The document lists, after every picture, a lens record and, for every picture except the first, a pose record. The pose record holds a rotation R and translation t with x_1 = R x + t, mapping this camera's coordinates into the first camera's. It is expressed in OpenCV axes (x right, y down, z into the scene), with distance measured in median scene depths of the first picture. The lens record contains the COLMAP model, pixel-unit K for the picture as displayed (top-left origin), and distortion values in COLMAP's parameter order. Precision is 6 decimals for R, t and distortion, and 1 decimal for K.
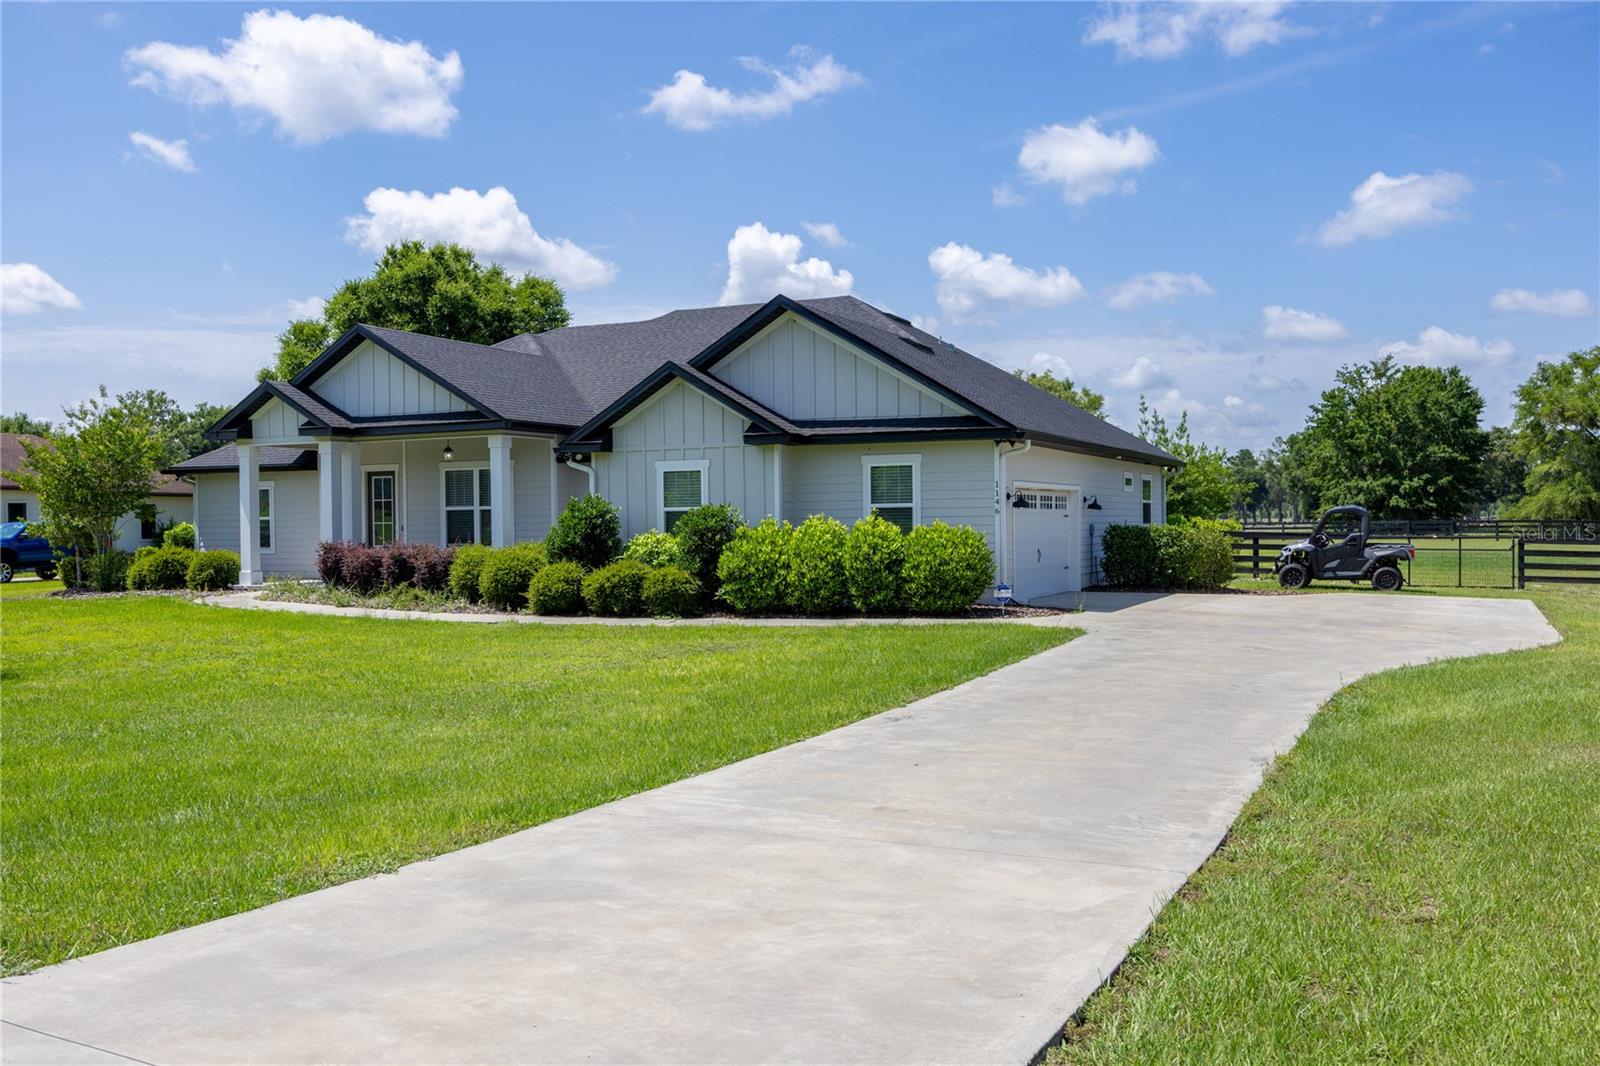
lens RADIAL K [[1453.3, 0, 791.2], [0, 1453.3, 530.9], [0, 0, 1]] dist [-0.024103, 0.000000]
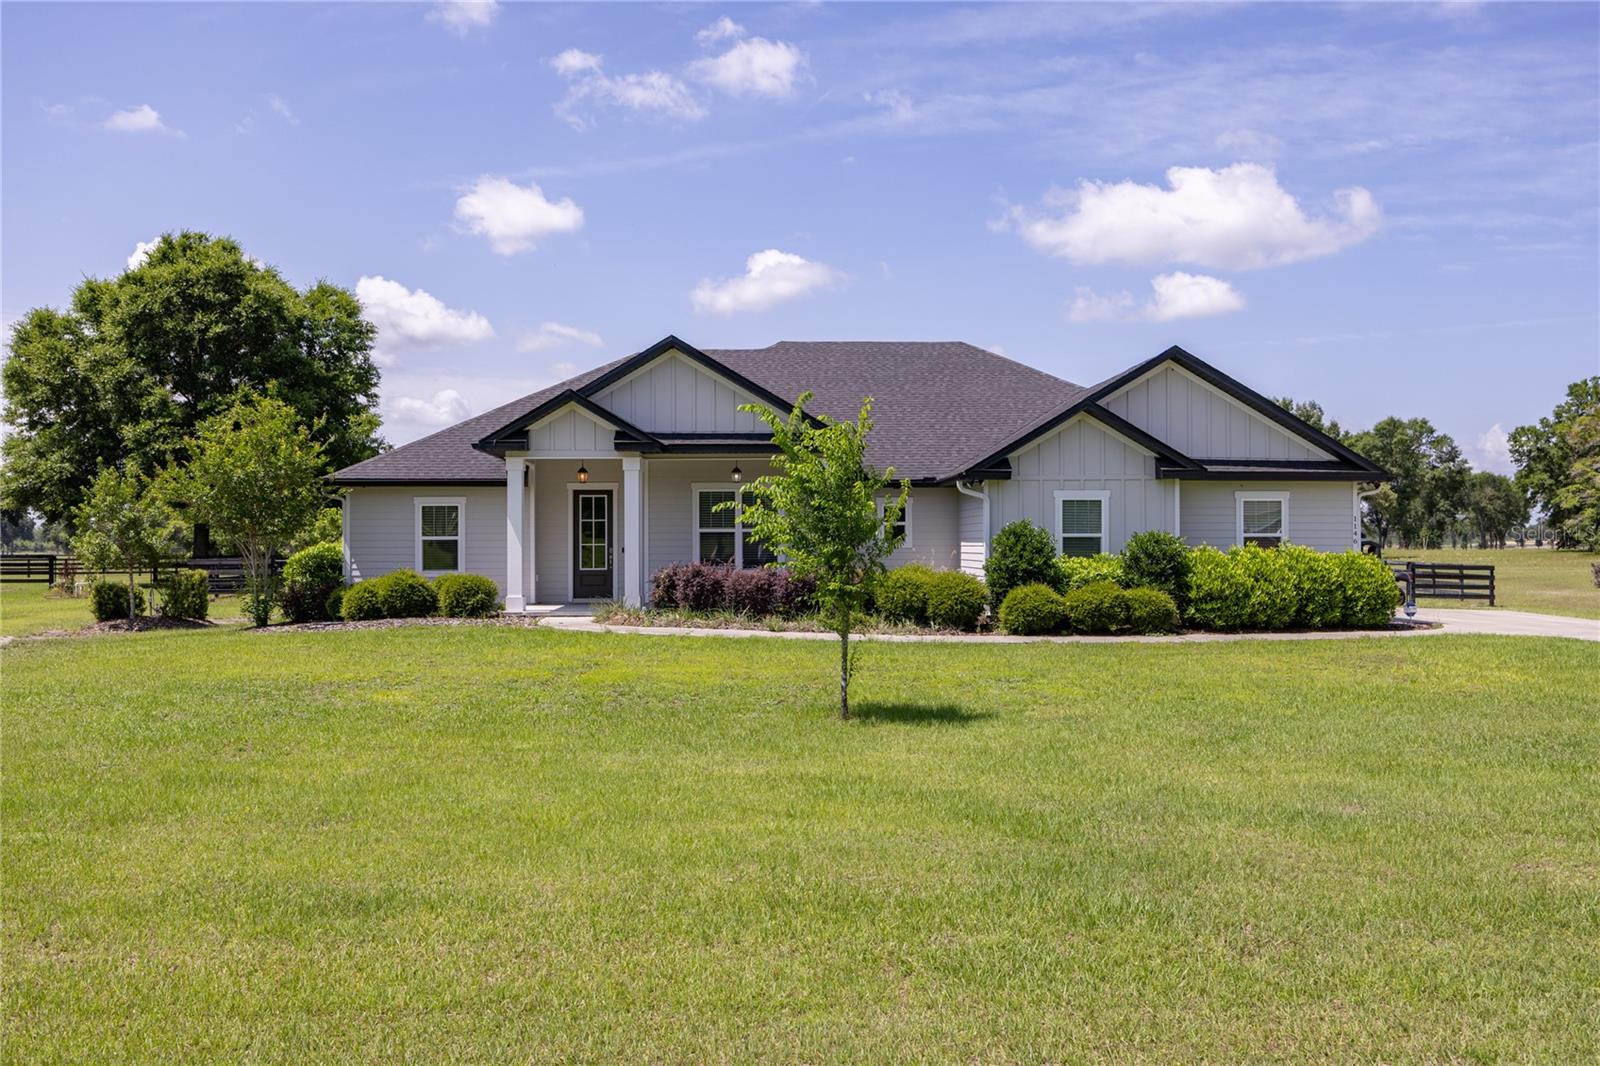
lens RADIAL K [[1350.5, 0, 801.8], [0, 1350.5, 543.4], [0, 0, 1]] dist [-0.004625, 0.006650]
pose [[0.893851, 0.012348, 0.448193, -0.708021], [-0.007191, 0.999887, -0.013207, 0.005746], [-0.448306, 0.008582, 0.893839, 0.193914]]
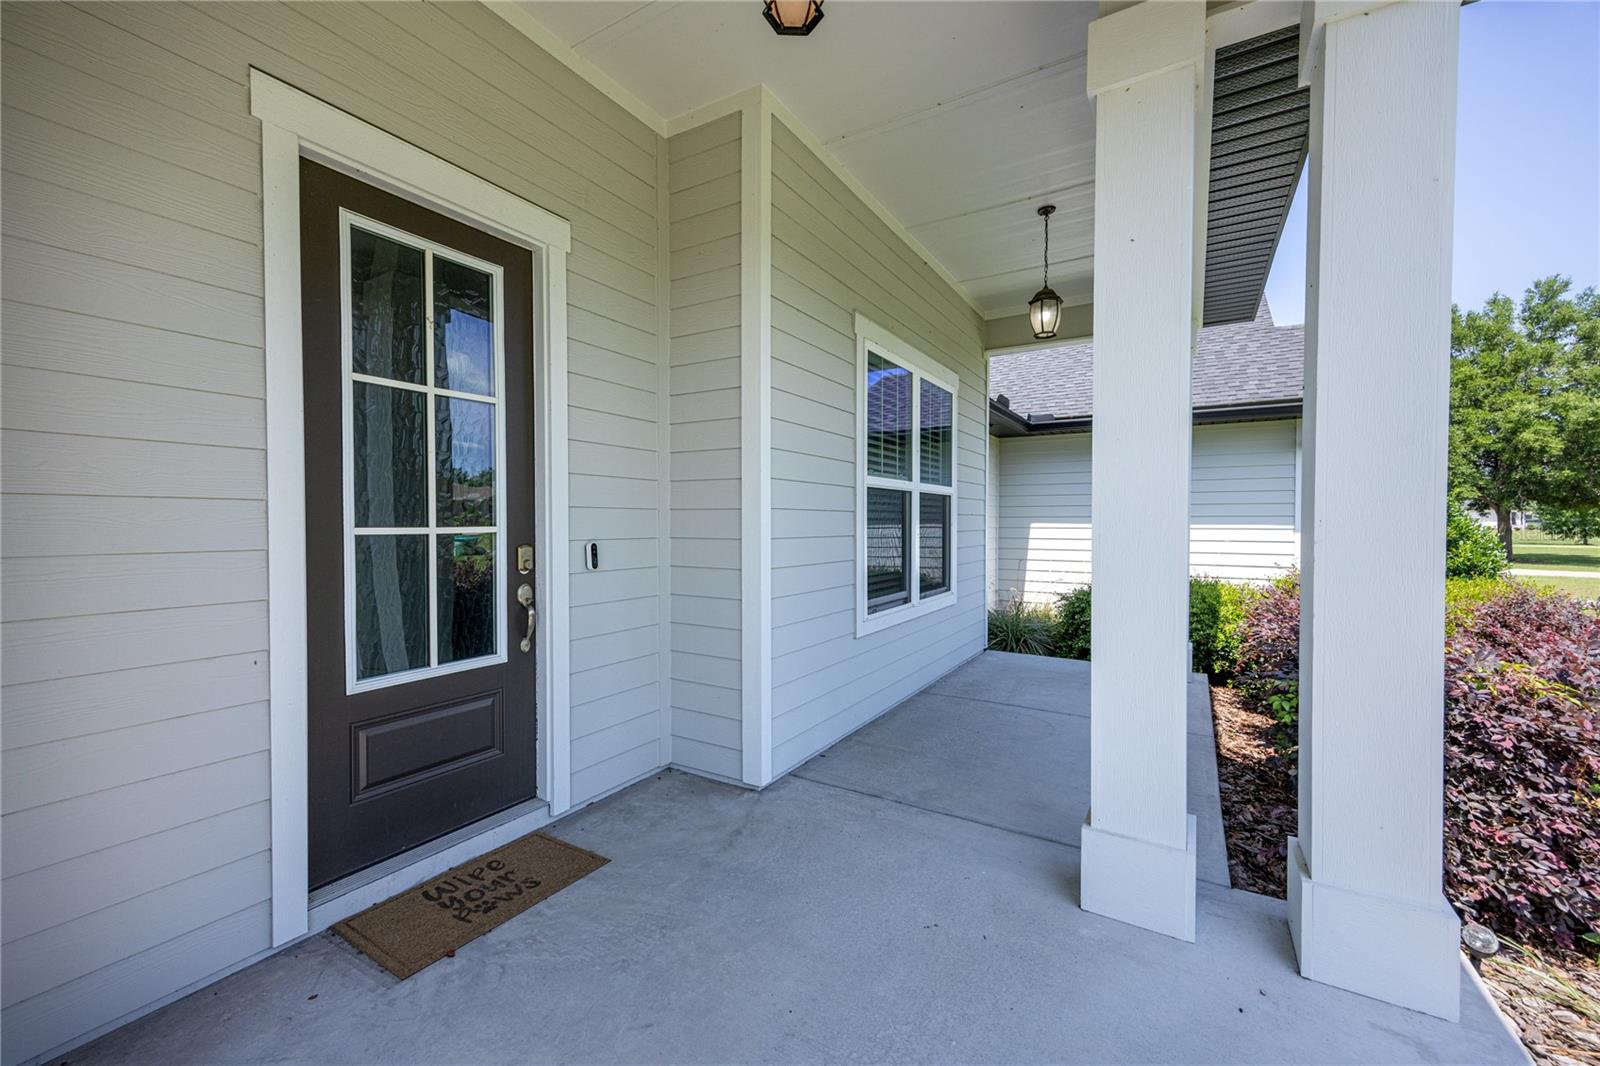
lens RADIAL K [[637.6, 0, 797.2], [0, 637.6, 533.2], [0, 0, 1]] dist [-0.001082, -0.000125]
pose [[0.116952, -0.005523, 0.993122, -0.444298], [0.000885, 0.999985, 0.005457, -0.007115], [-0.993137, 0.000241, 0.116955, 1.213243]]
